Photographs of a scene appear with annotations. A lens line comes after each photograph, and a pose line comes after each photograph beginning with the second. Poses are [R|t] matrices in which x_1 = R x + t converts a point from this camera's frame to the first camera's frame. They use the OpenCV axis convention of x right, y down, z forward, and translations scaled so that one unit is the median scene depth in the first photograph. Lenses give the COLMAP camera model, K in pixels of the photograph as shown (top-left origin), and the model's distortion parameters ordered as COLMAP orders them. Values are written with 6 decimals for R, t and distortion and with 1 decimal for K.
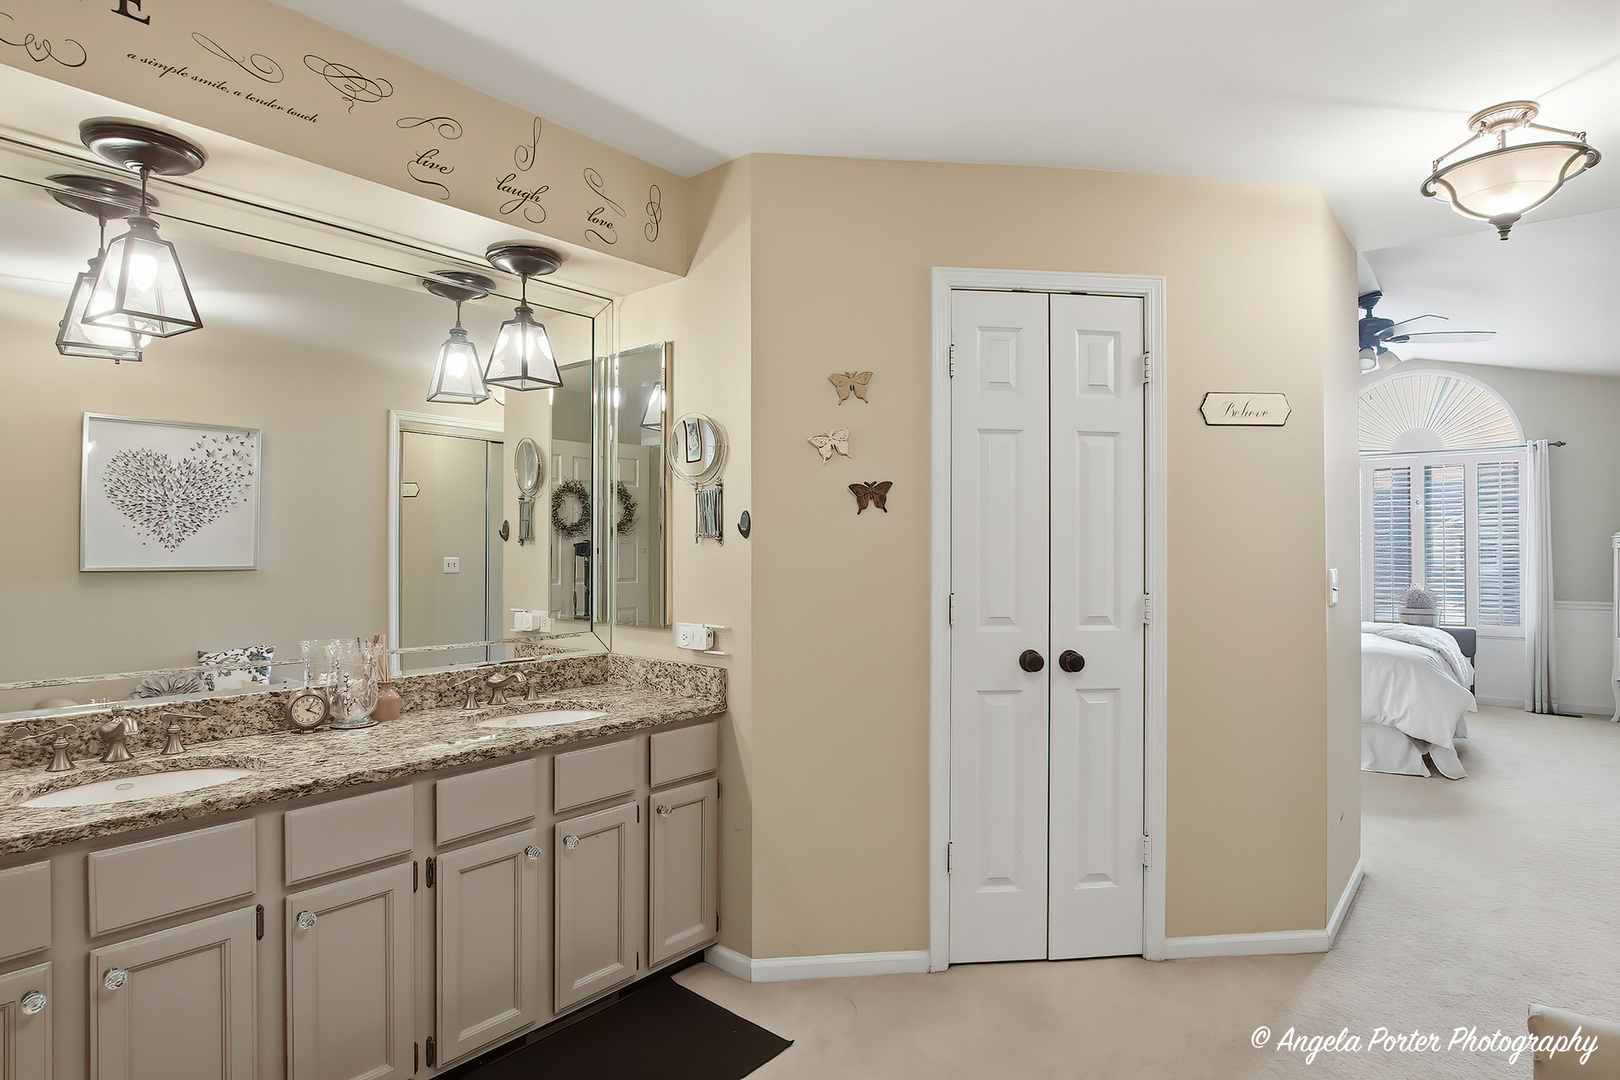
lens RADIAL K [[884.0, 0, 797.4], [0, 884.0, 551.6], [0, 0, 1]] dist [-0.041154, 0.012664]
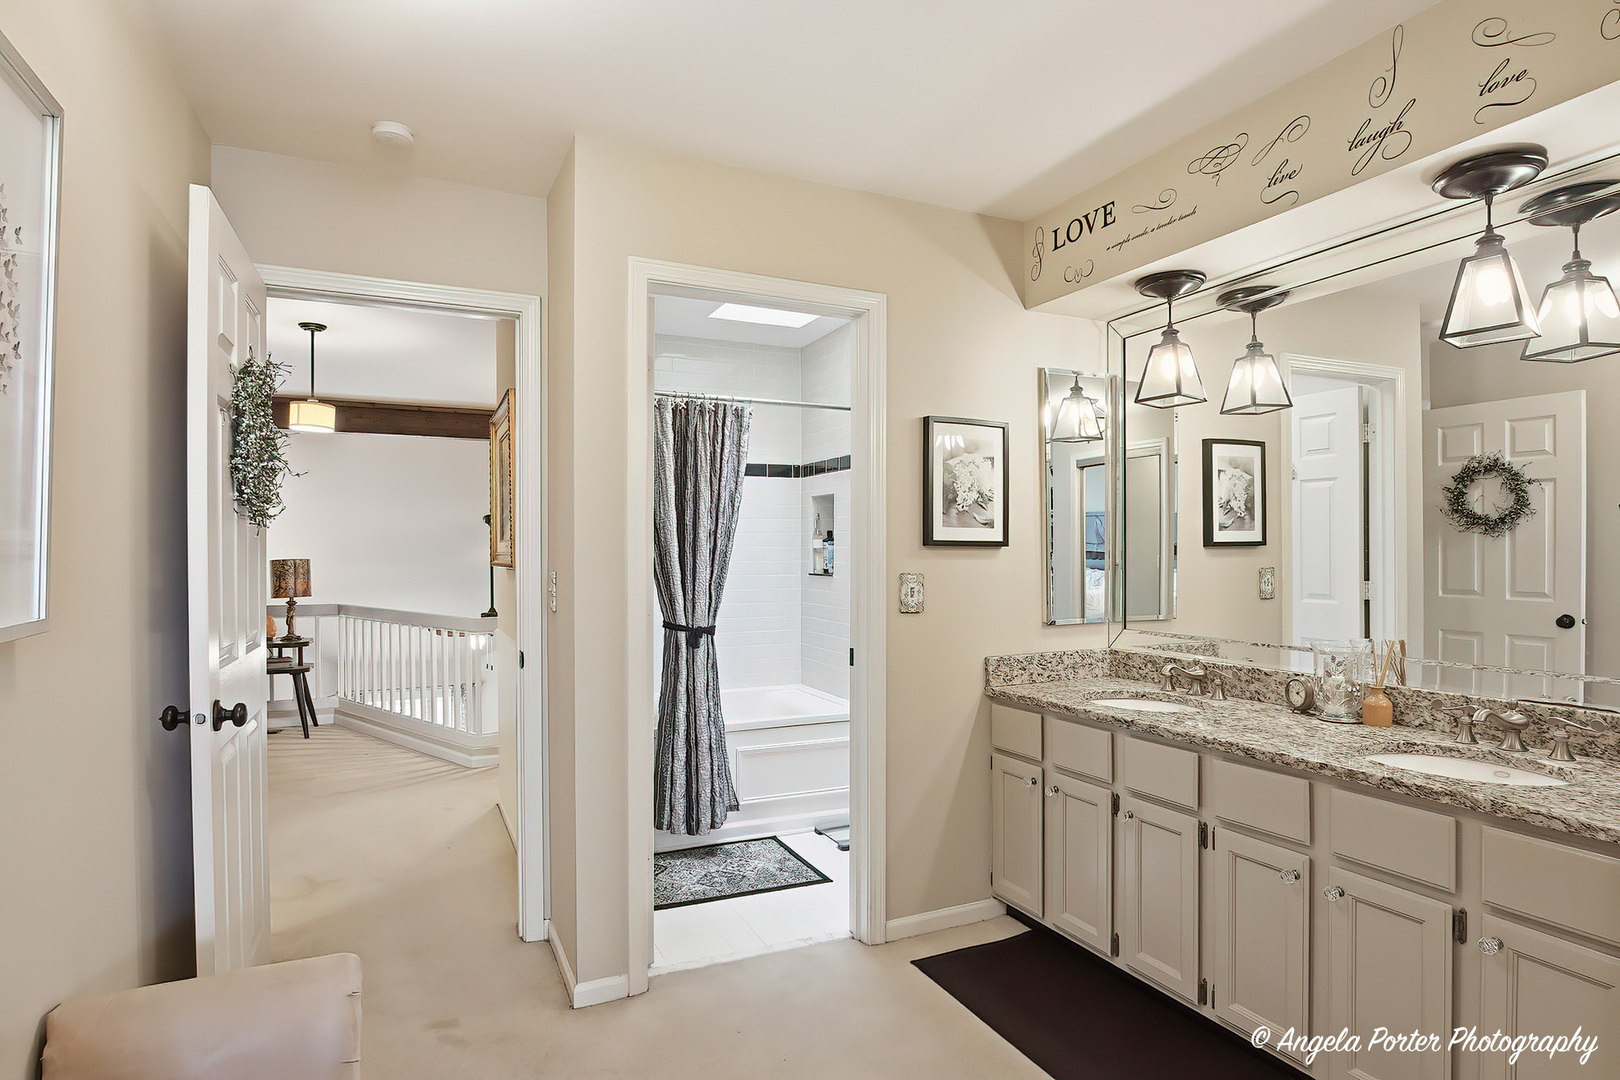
lens RADIAL K [[884.0, 0, 797.4], [0, 884.0, 551.6], [0, 0, 1]] dist [-0.041154, 0.012664]
pose [[-0.448945, 0.000191, -0.893559, 0.694502], [-0.000224, 1.000000, 0.000327, -0.001879], [0.893559, 0.000347, -0.448945, 0.871729]]
